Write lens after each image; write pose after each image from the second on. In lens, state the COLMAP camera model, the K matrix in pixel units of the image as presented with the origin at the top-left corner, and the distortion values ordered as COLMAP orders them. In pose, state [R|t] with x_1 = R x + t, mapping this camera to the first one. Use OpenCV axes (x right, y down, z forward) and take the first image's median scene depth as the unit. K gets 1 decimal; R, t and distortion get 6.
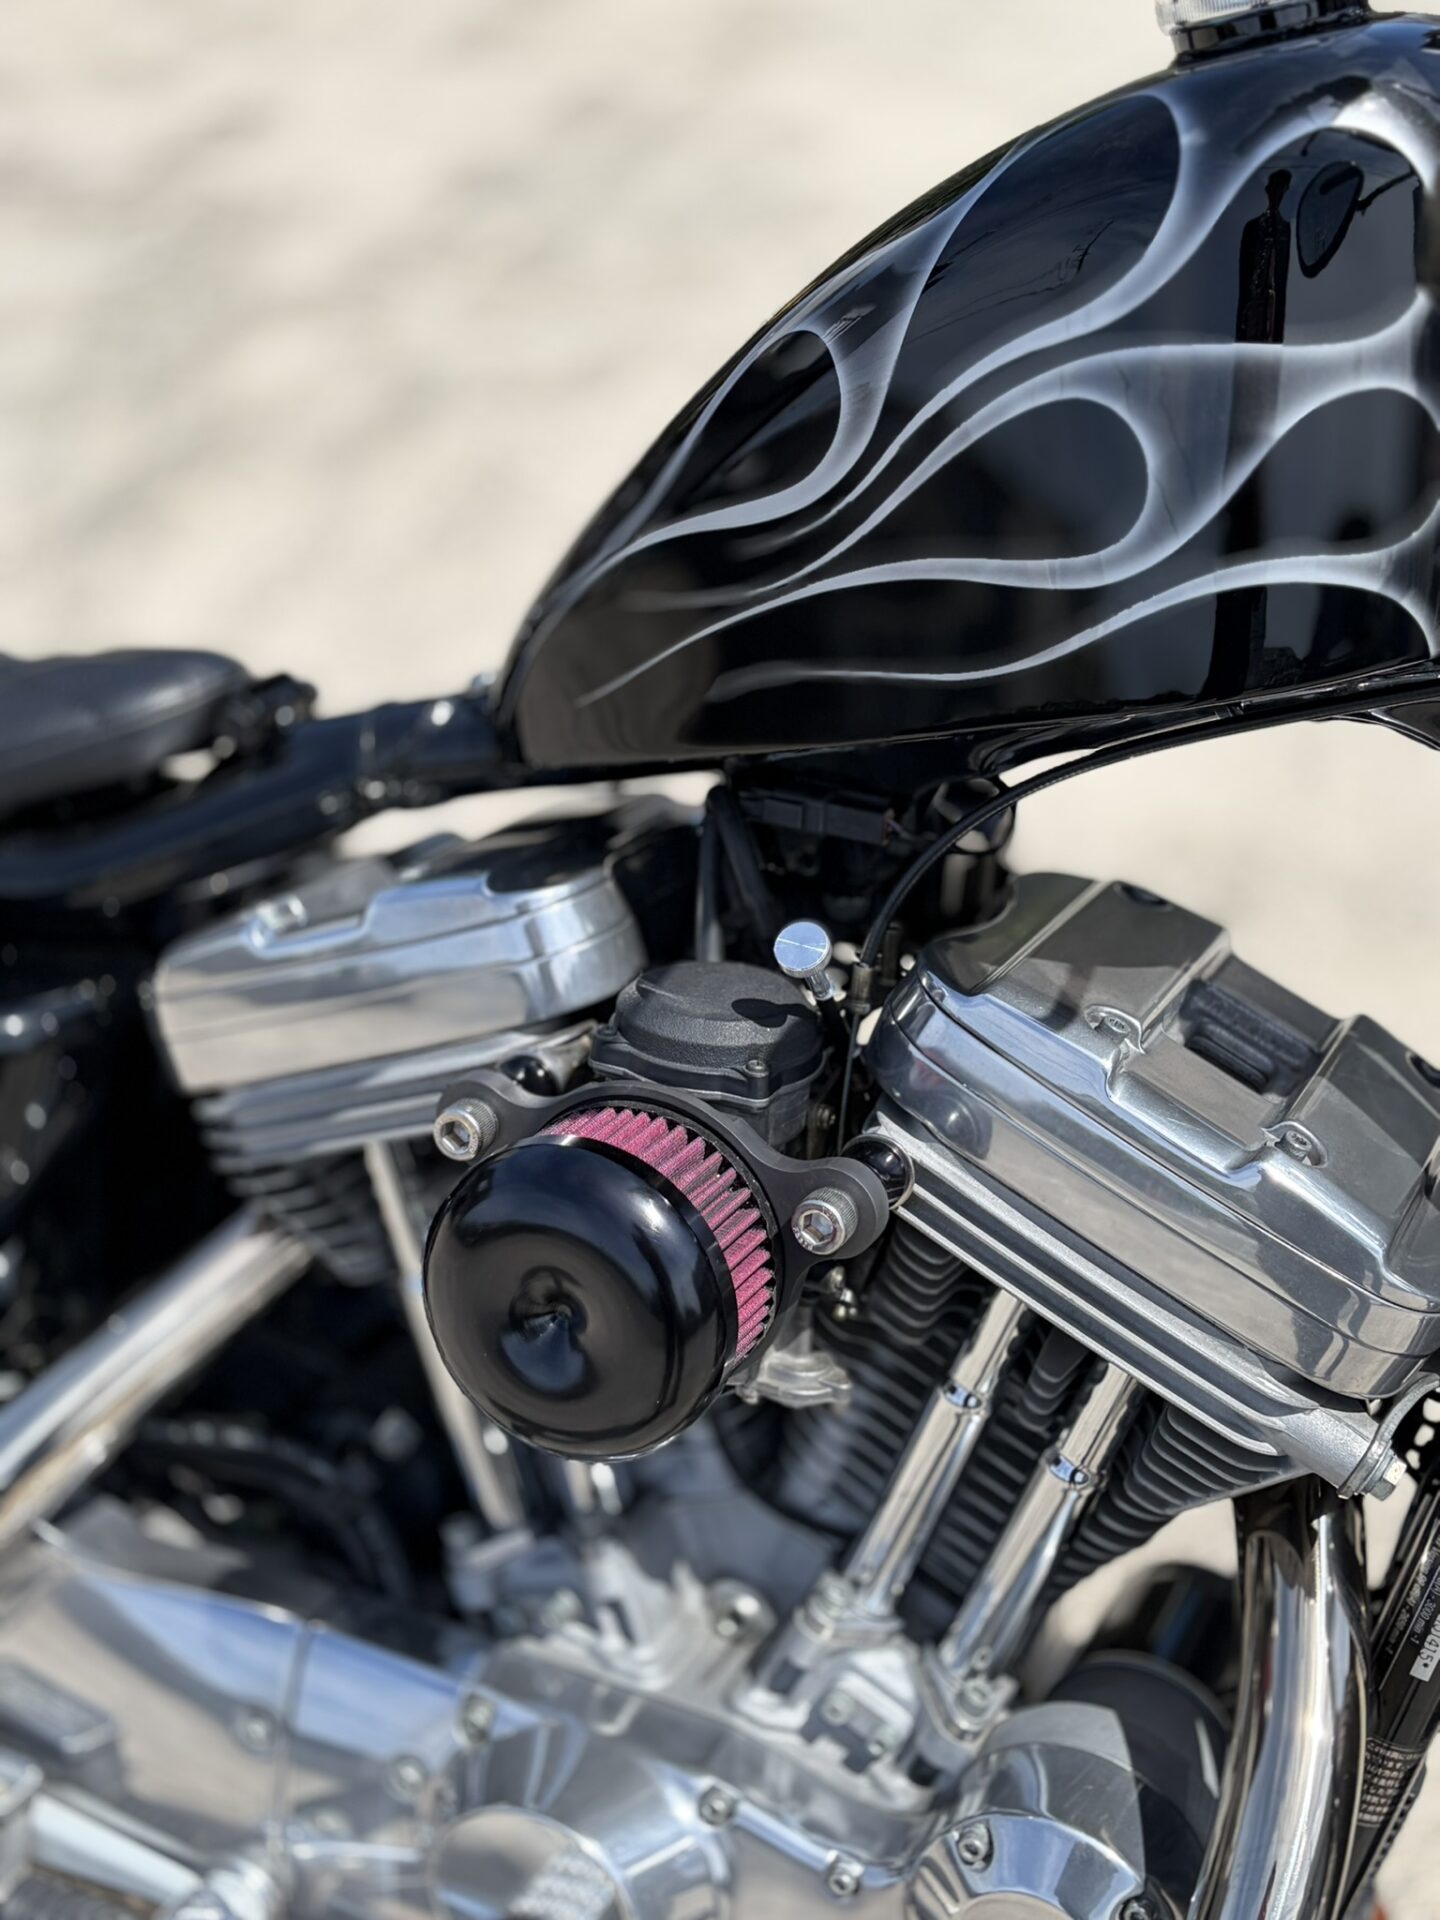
lens RADIAL K [[2591.3, 0, 709.3], [0, 2591.3, 987.5], [0, 0, 1]] dist [0.248827, -0.915232]
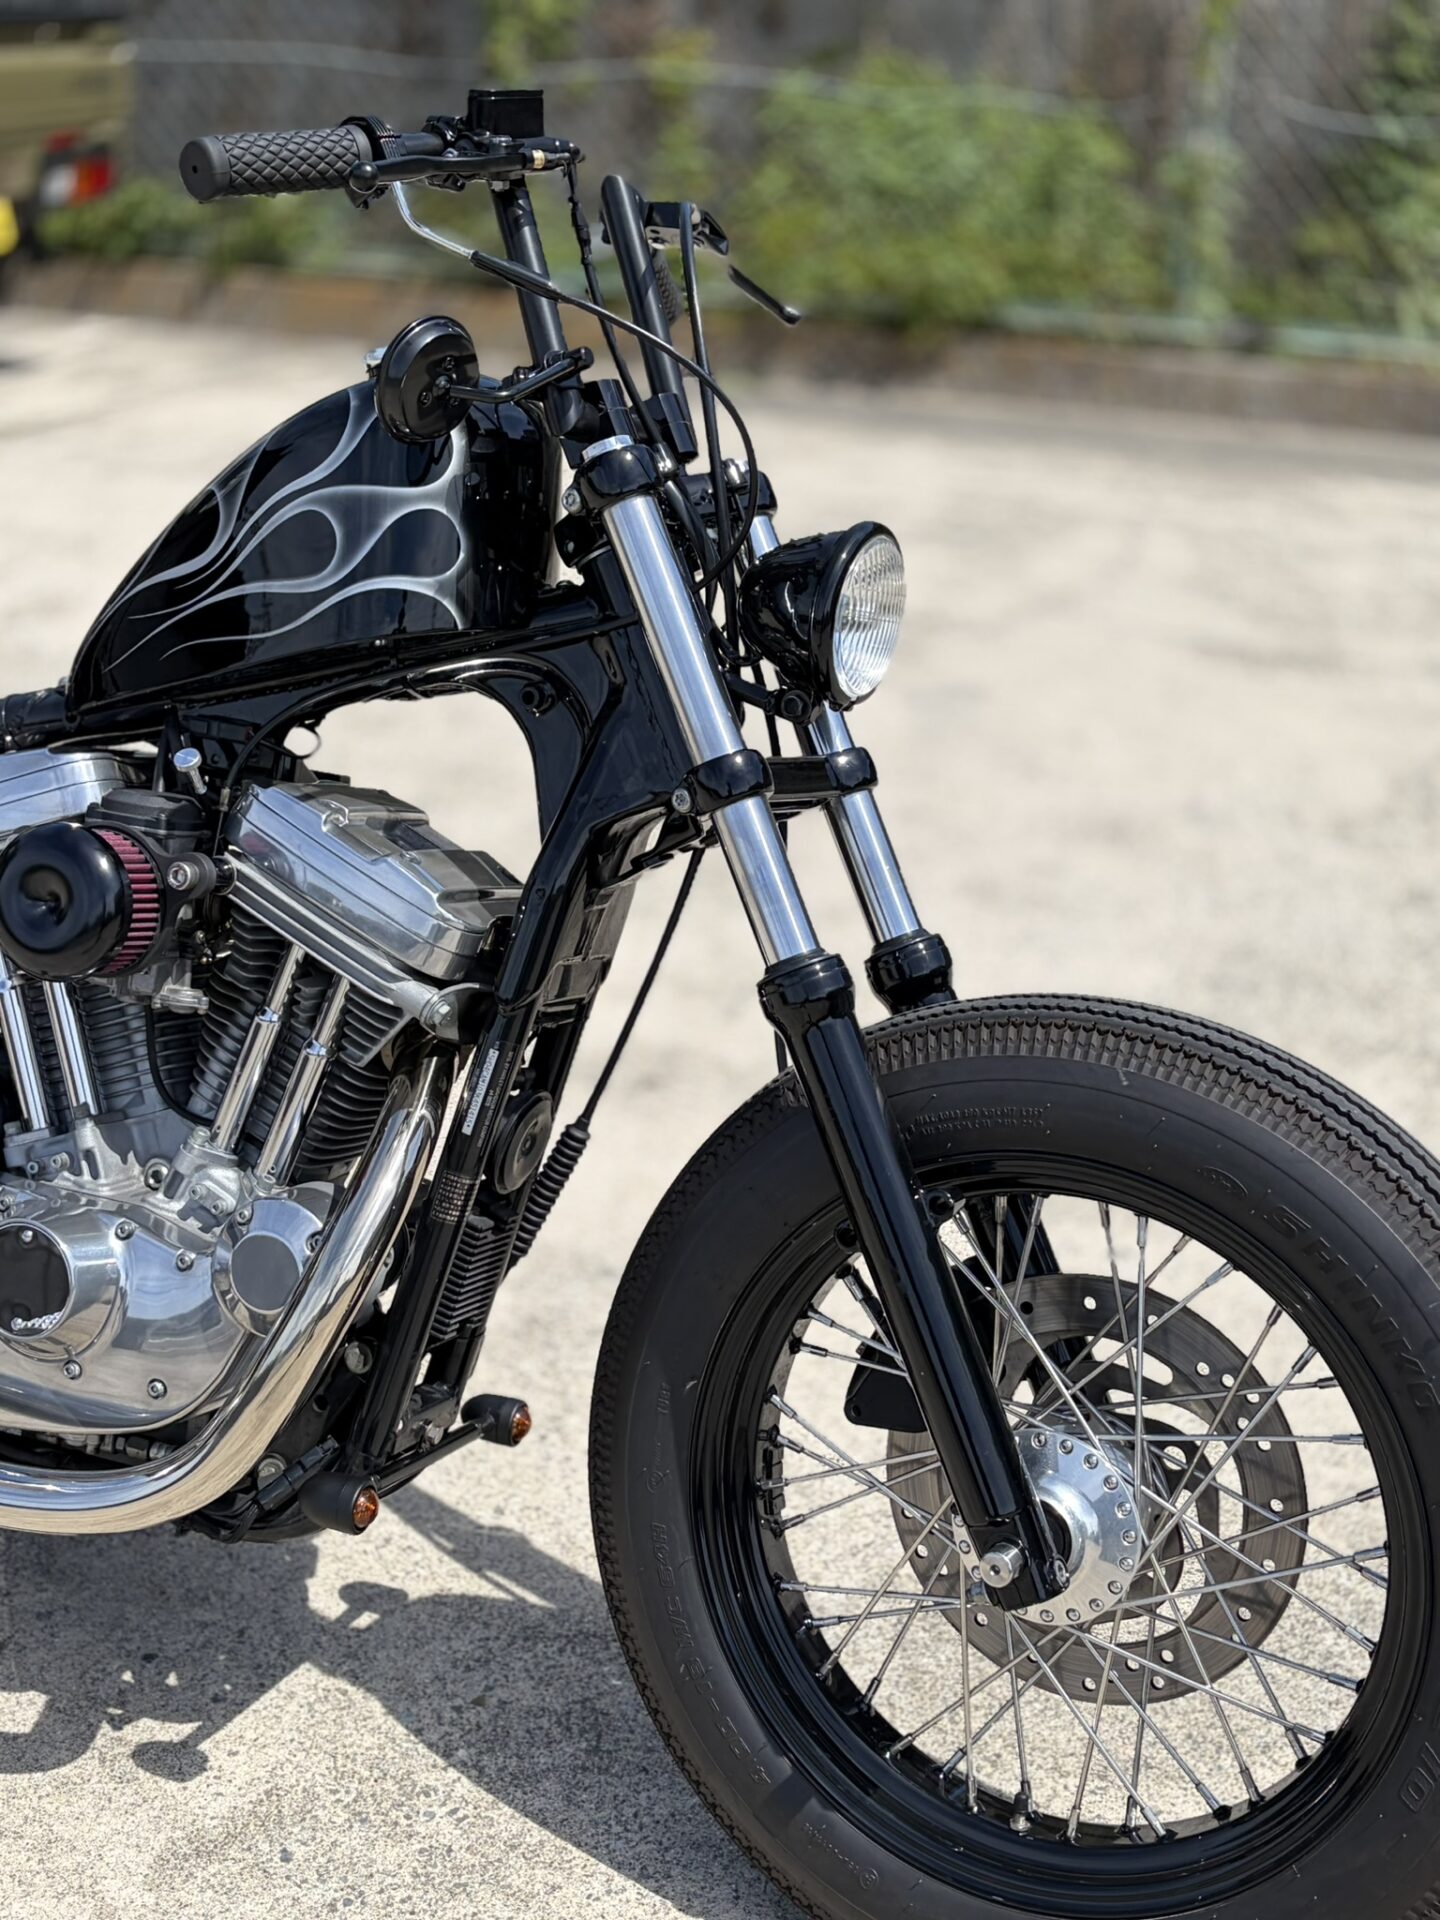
lens RADIAL K [[2591.3, 0, 709.3], [0, 2591.3, 987.5], [0, 0, 1]] dist [0.248827, -0.915232]
pose [[0.996330, 0.062281, 0.058707, 0.332770], [-0.045851, 0.967586, -0.248346, 0.649216], [-0.072272, 0.244743, 0.966891, -1.016700]]
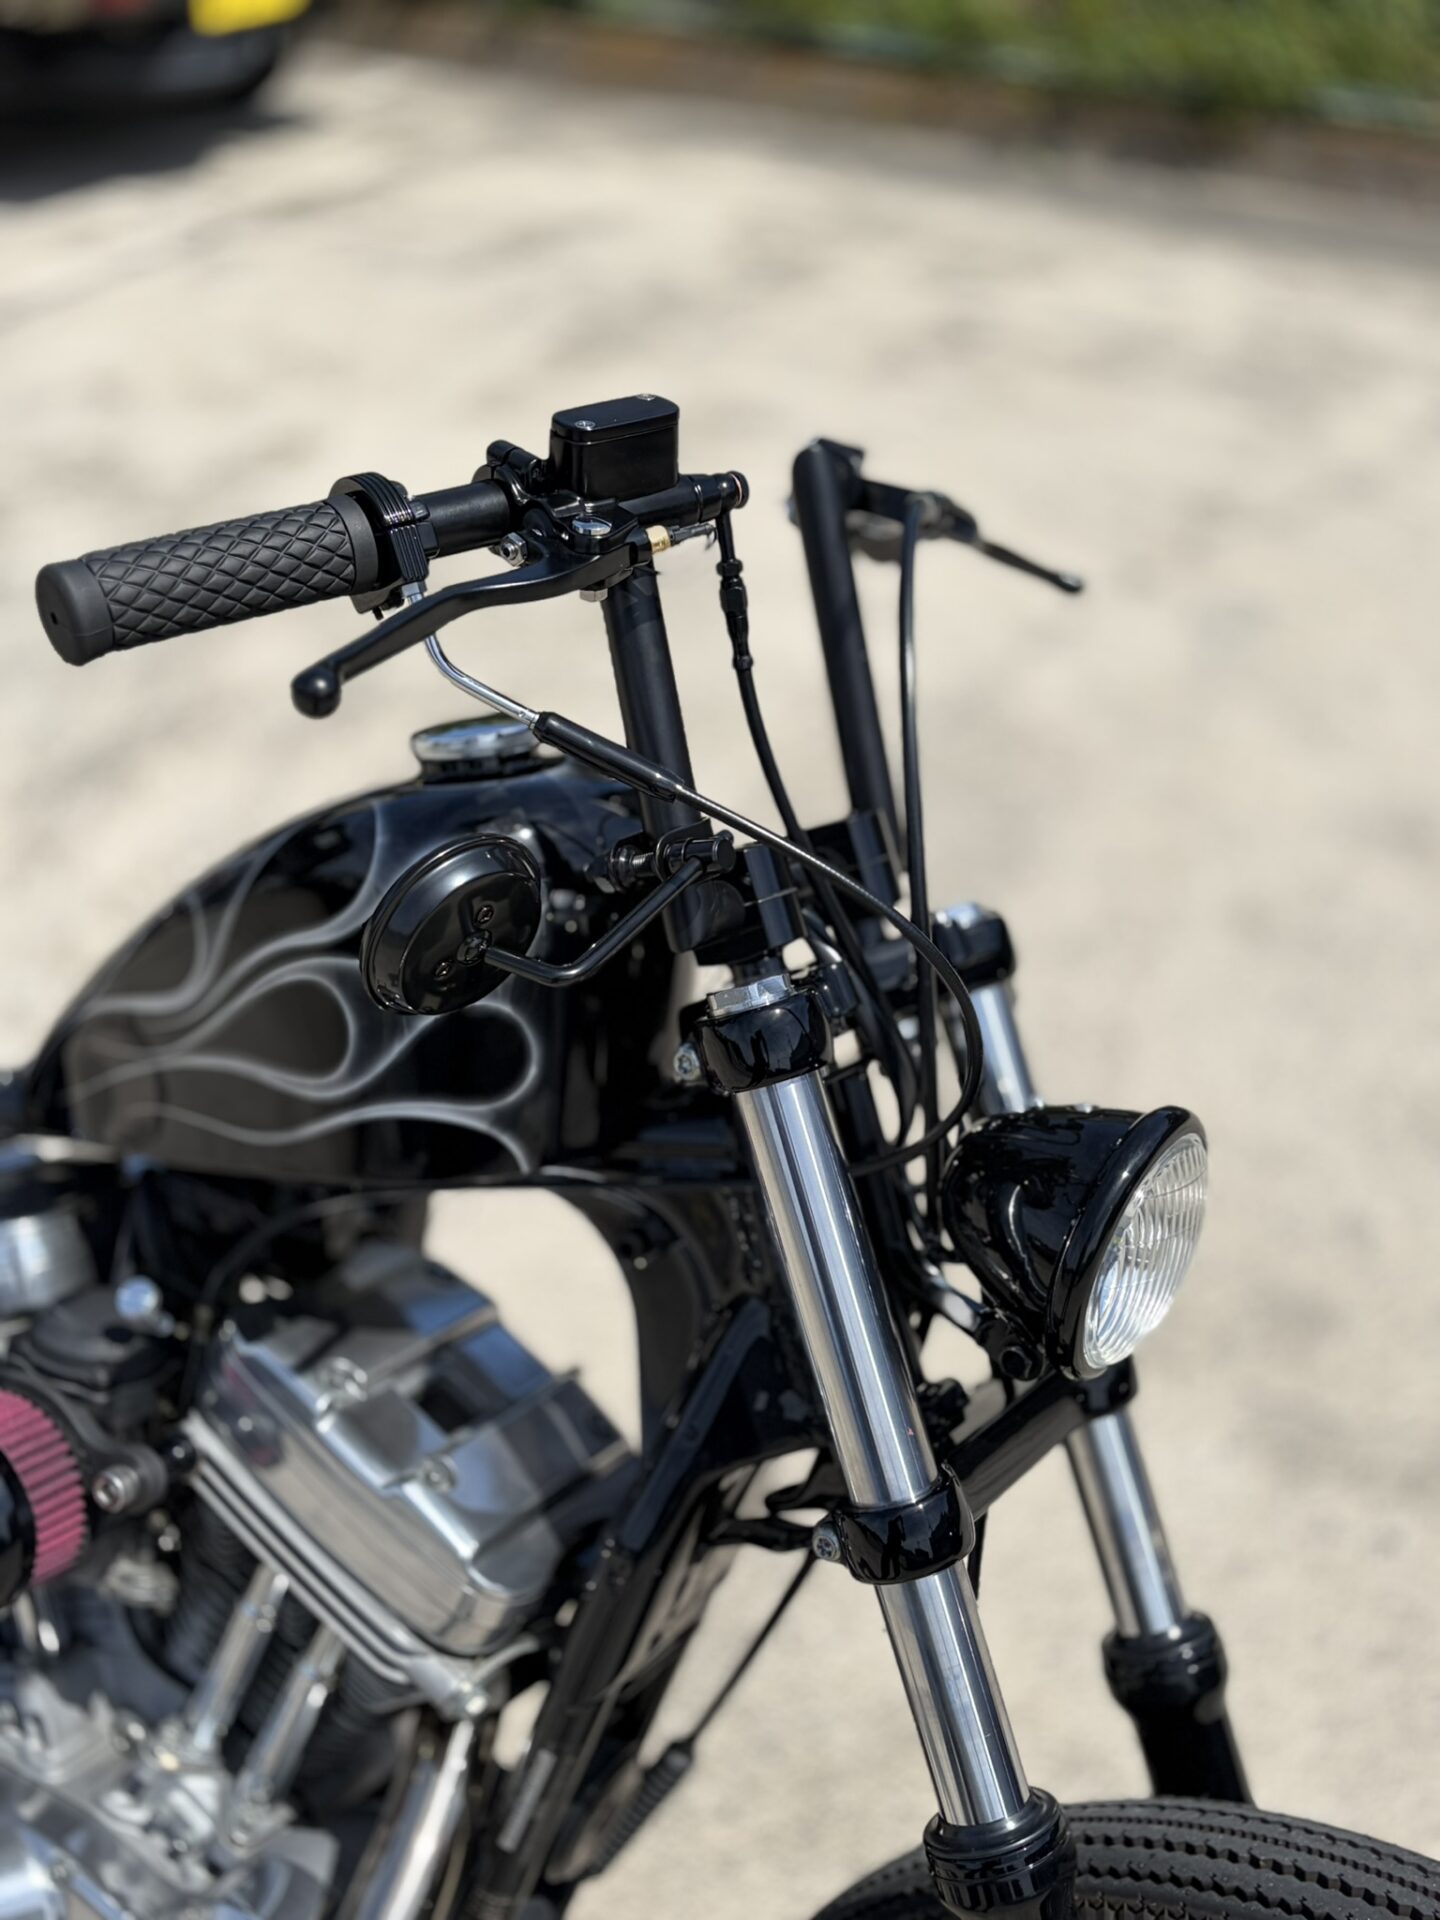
lens RADIAL K [[2223.3, 0, 720.0], [0, 2223.3, 960.0], [0, 0, 1]] dist [0.171250, -0.403137]
pose [[0.991478, 0.126408, -0.031494, 0.364132], [-0.128335, 0.989300, -0.069393, -0.152747], [0.022385, 0.072844, 0.997092, -0.279267]]
